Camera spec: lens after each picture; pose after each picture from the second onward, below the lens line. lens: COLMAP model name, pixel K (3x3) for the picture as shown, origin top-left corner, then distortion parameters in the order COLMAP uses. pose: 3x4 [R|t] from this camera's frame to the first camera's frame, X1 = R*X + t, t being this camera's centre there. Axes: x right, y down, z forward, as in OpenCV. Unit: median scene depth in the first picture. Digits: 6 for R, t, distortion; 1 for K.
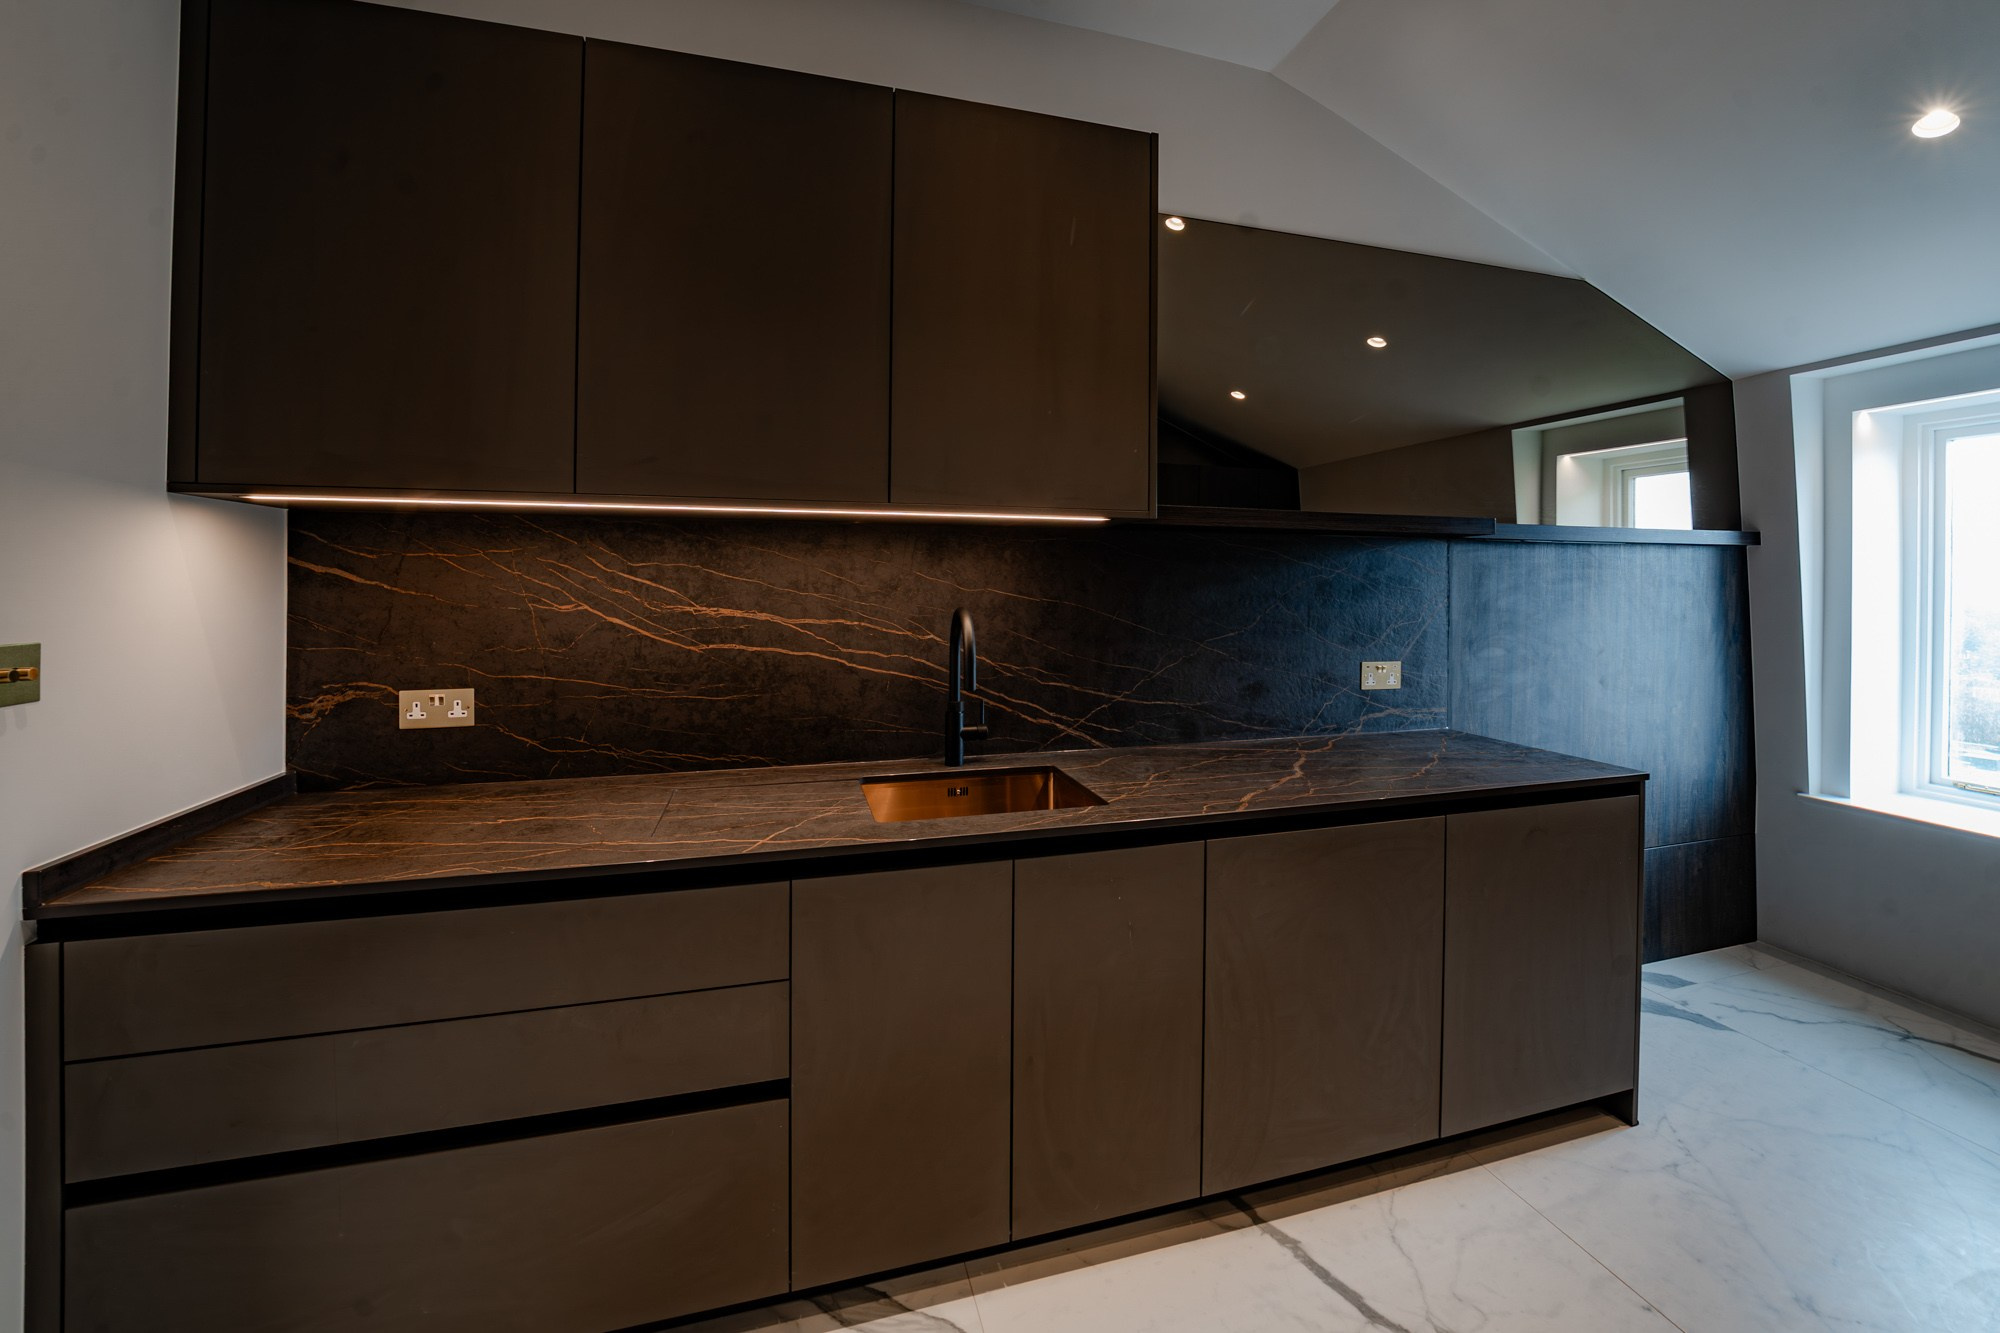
lens RADIAL K [[815.2, 0, 1008.3], [0, 815.2, 595.5], [0, 0, 1]] dist [-0.025855, -0.000261]
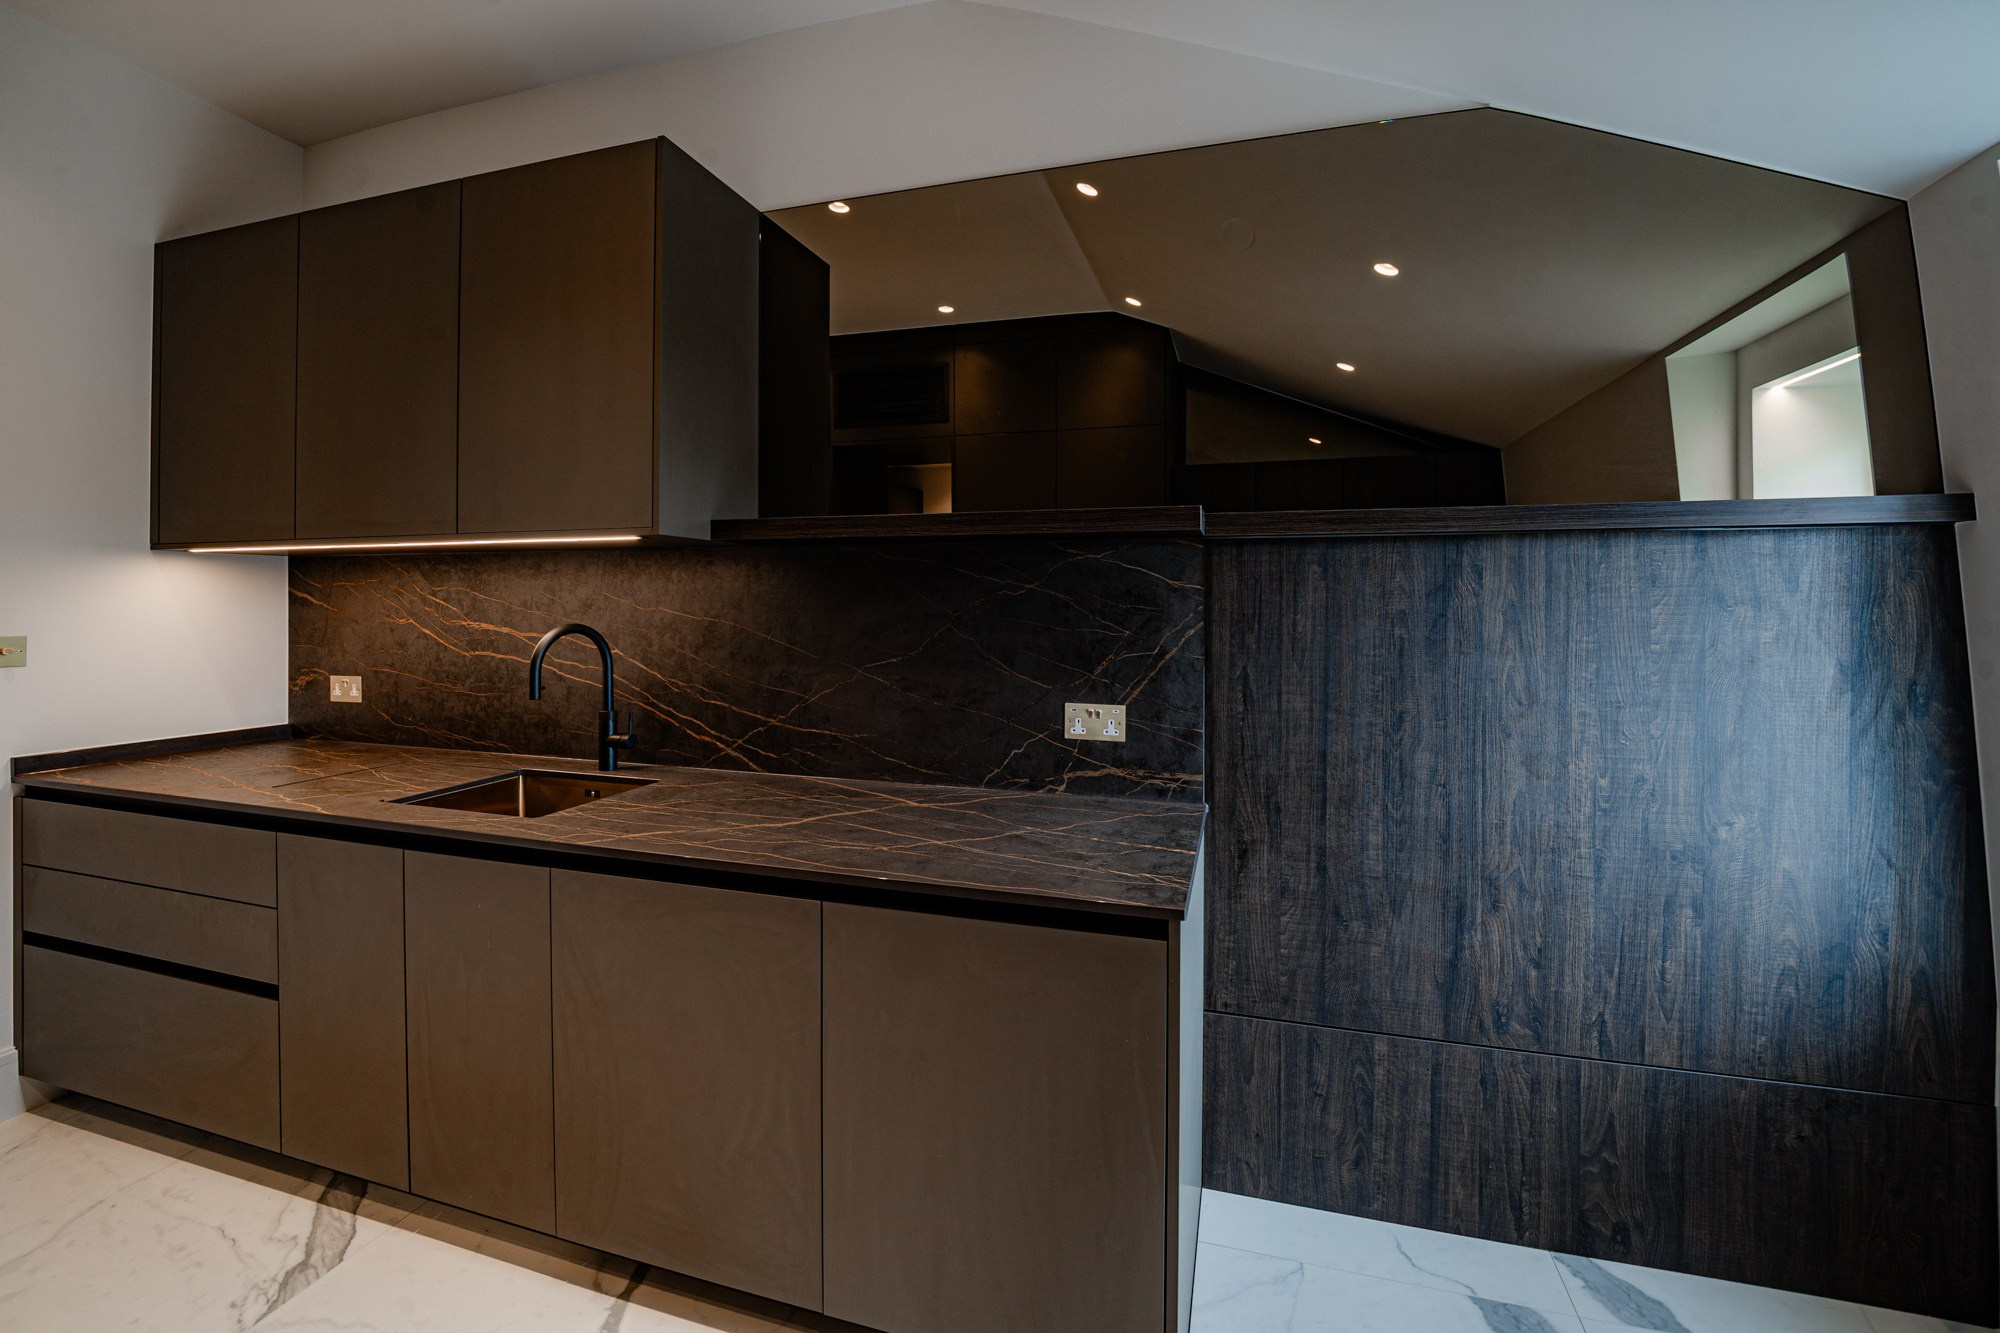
lens RADIAL K [[815.2, 0, 1008.3], [0, 815.2, 595.5], [0, 0, 1]] dist [-0.025855, -0.000261]
pose [[0.843891, -0.004355, -0.536496, 0.948096], [-0.002697, 0.999920, -0.012359, -0.012558], [0.536507, 0.011877, 0.843812, 0.365769]]
